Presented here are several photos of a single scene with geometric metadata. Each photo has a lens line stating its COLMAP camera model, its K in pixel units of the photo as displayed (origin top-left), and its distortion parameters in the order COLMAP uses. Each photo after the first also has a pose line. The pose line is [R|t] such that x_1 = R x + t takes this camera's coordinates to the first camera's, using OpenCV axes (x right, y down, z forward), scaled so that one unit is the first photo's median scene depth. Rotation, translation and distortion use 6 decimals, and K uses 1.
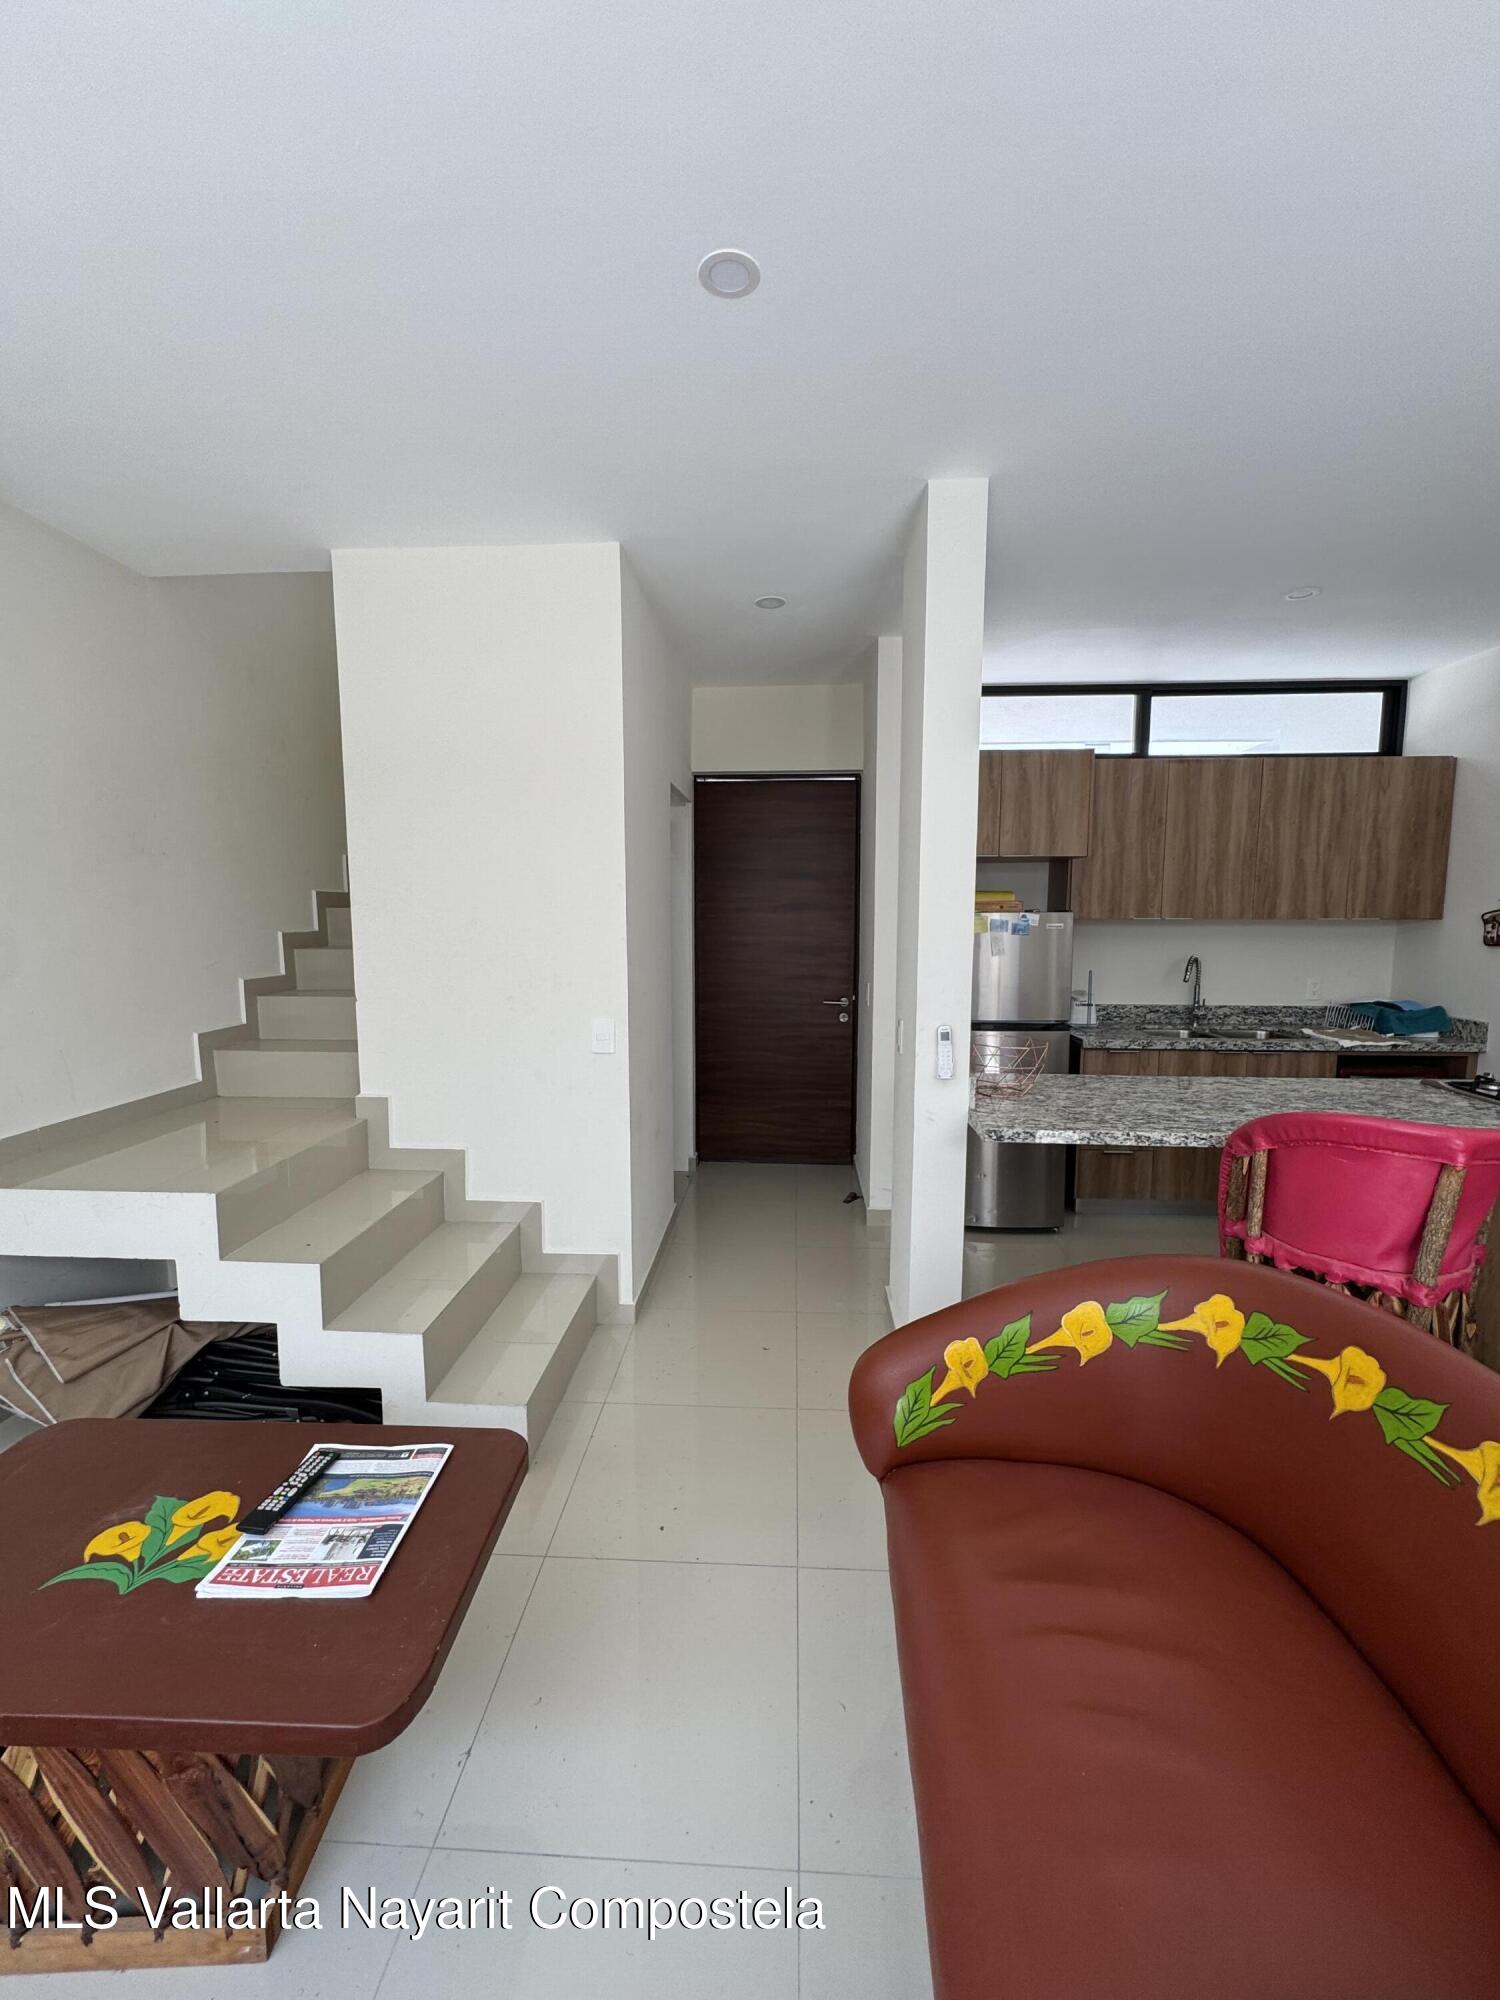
lens RADIAL K [[800.7, 0, 750.3], [0, 800.7, 1002.6], [0, 0, 1]] dist [-0.006524, 0.000845]
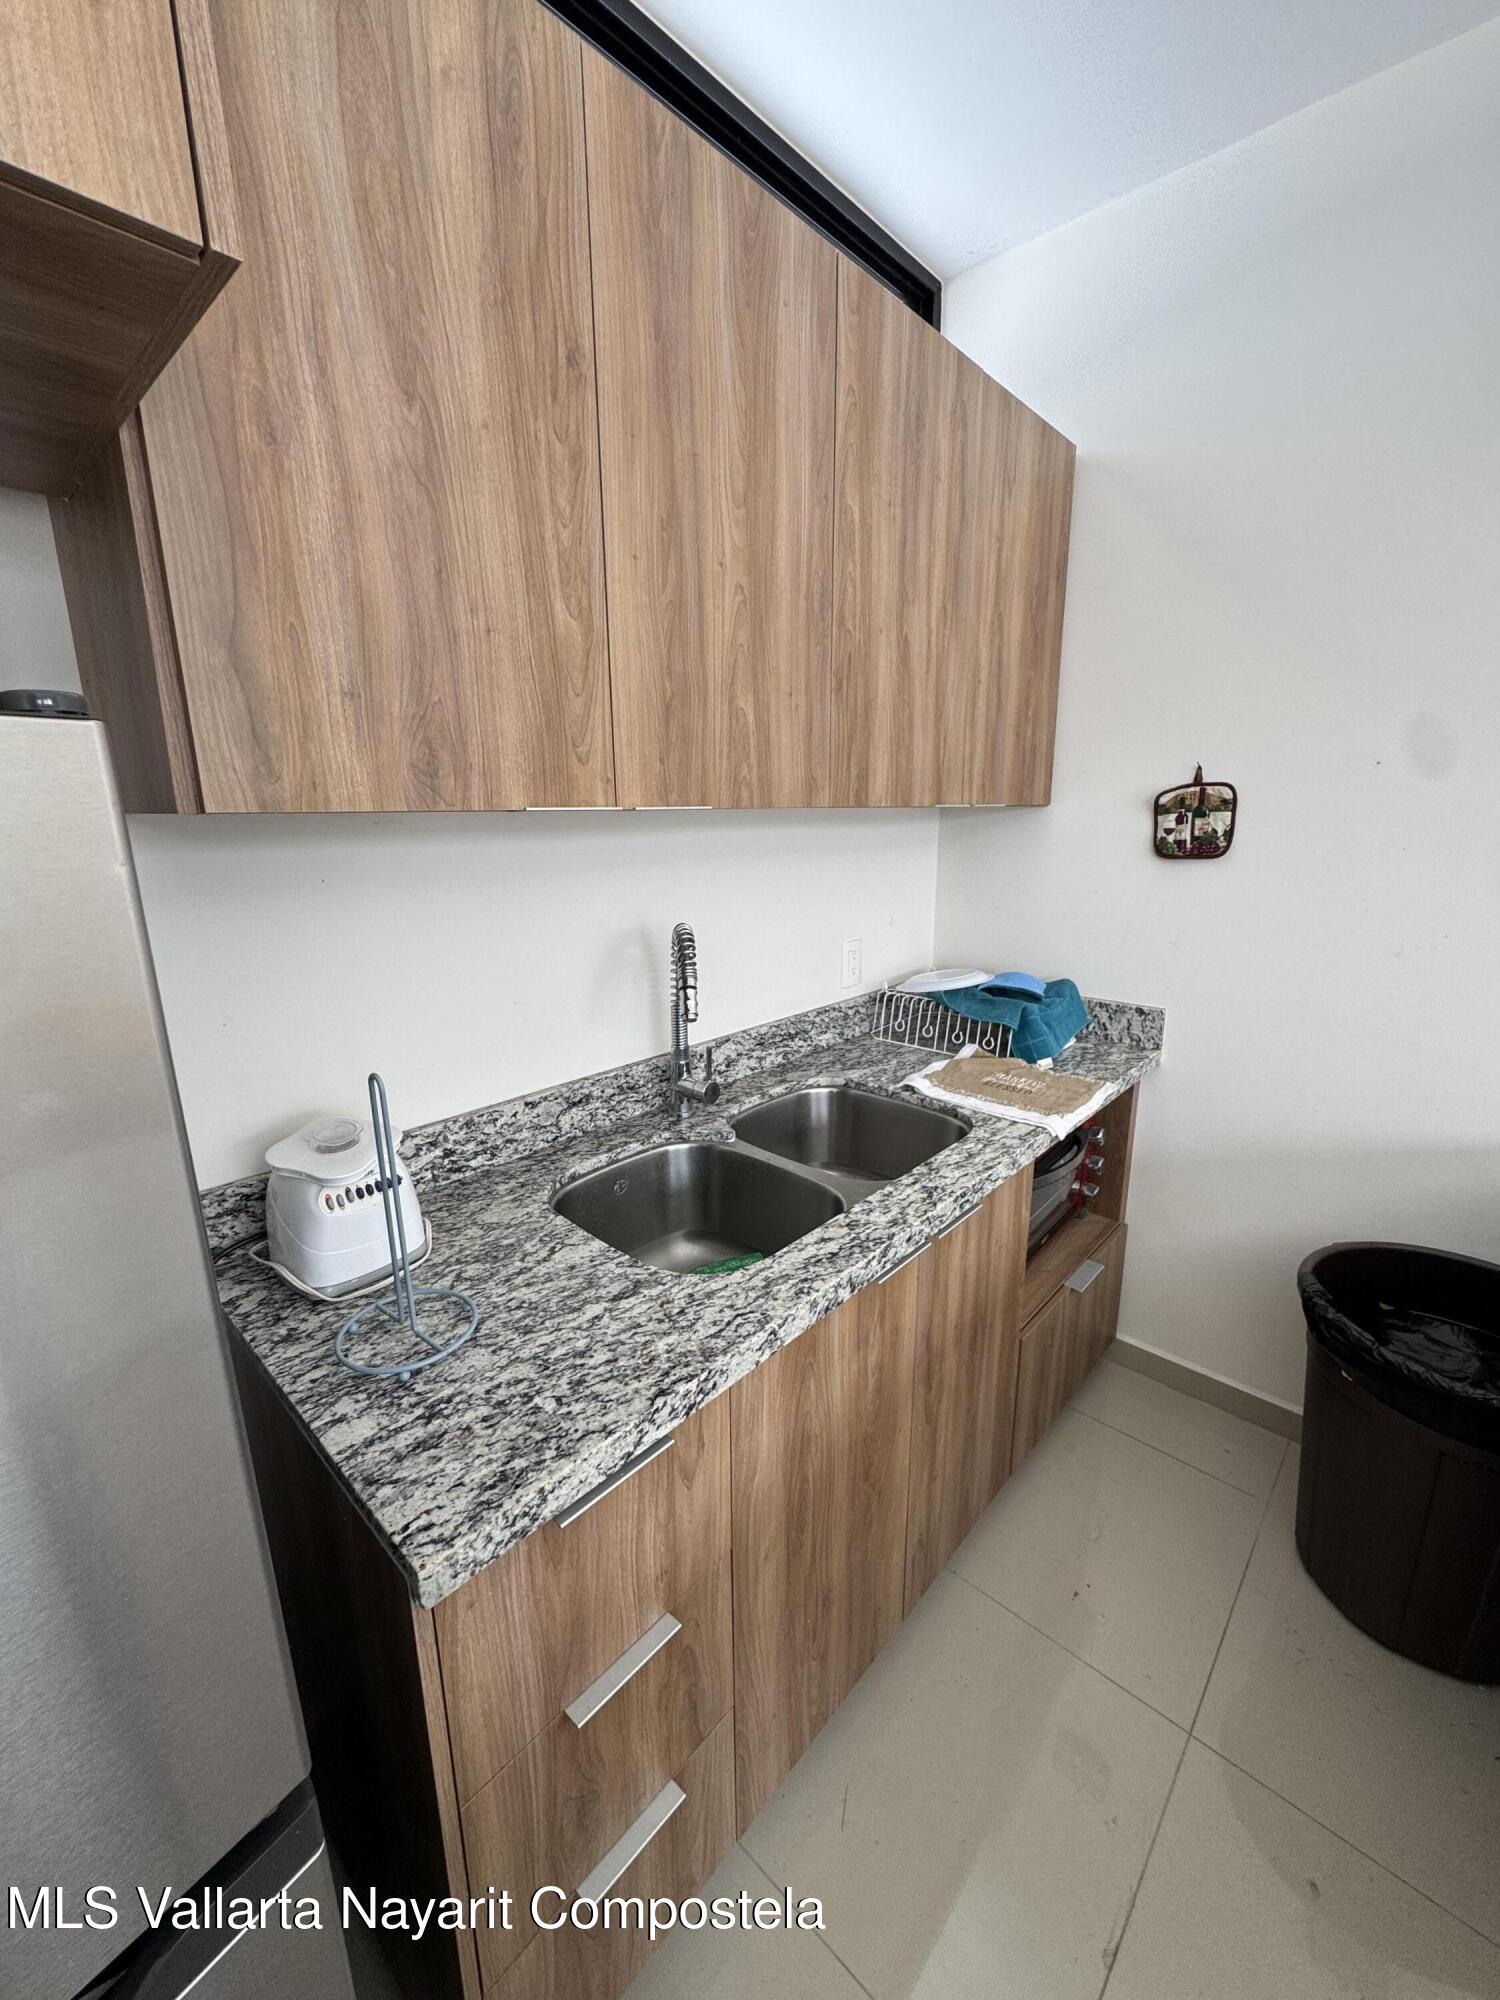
lens RADIAL K [[800.7, 0, 756.2], [0, 800.7, 999.0], [0, 0, 1]] dist [-0.006524, 0.000845]
pose [[0.629957, -0.185417, 0.754171, 0.343846], [0.092918, 0.982101, 0.163841, -0.084152], [-0.771051, -0.033136, 0.635910, 0.812932]]
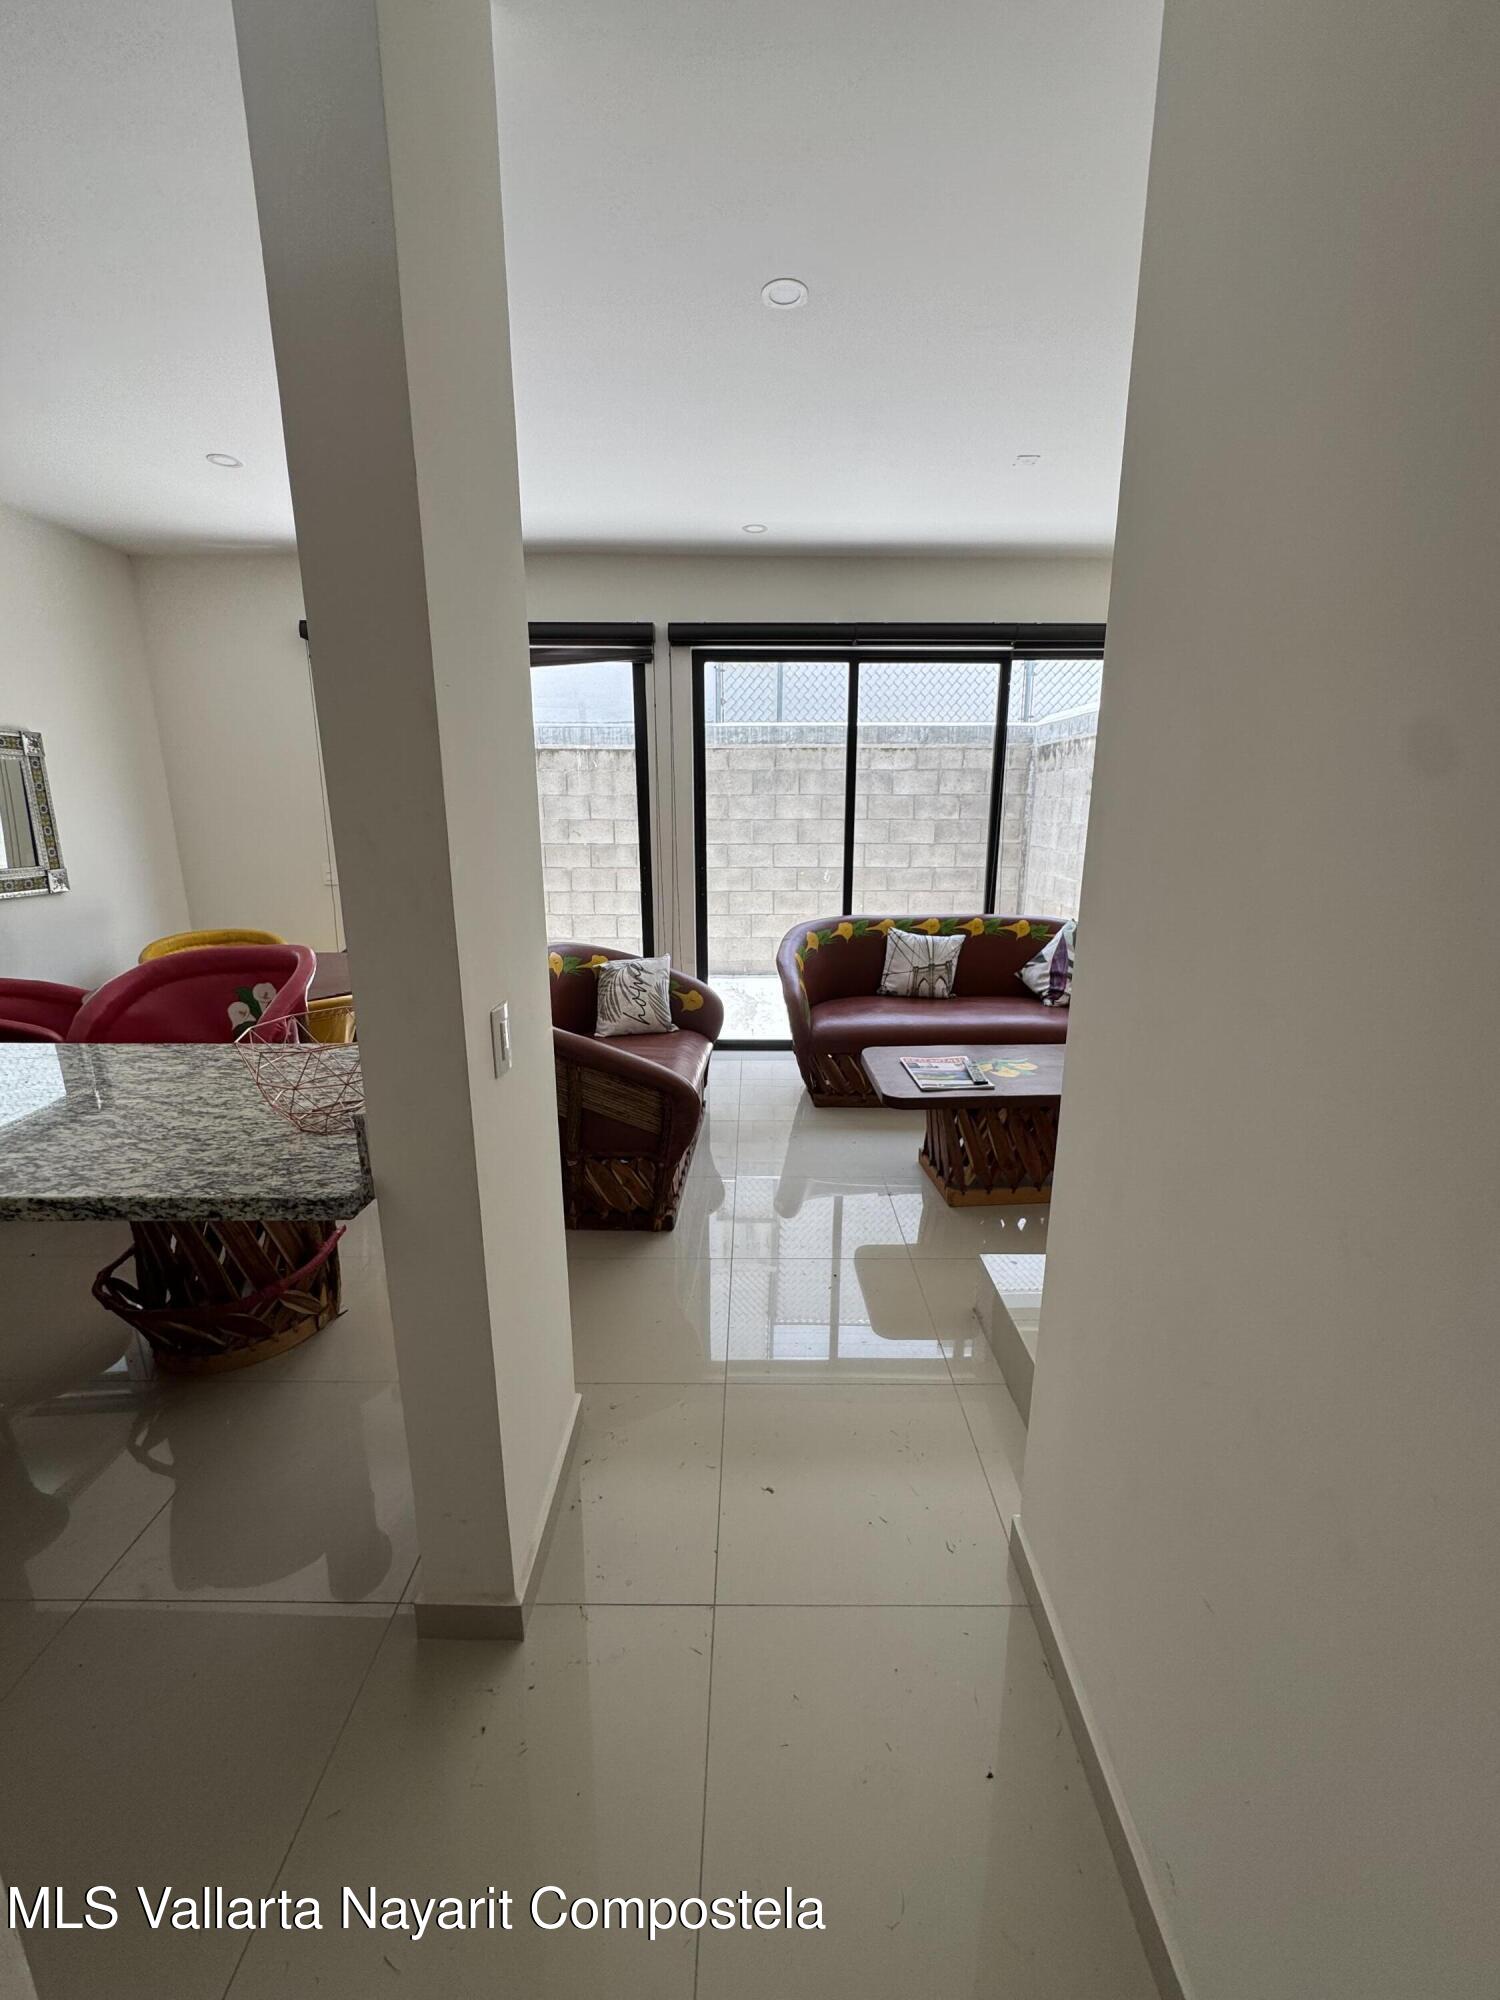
lens RADIAL K [[800.7, 0, 752.4], [0, 800.7, 999.5], [0, 0, 1]] dist [-0.006524, 0.000845]
pose [[-0.998362, 0.009939, -0.056338, 0.048211], [-0.010106, 0.938665, 0.344681, -0.106024], [0.056308, 0.344686, -0.937028, 1.016385]]
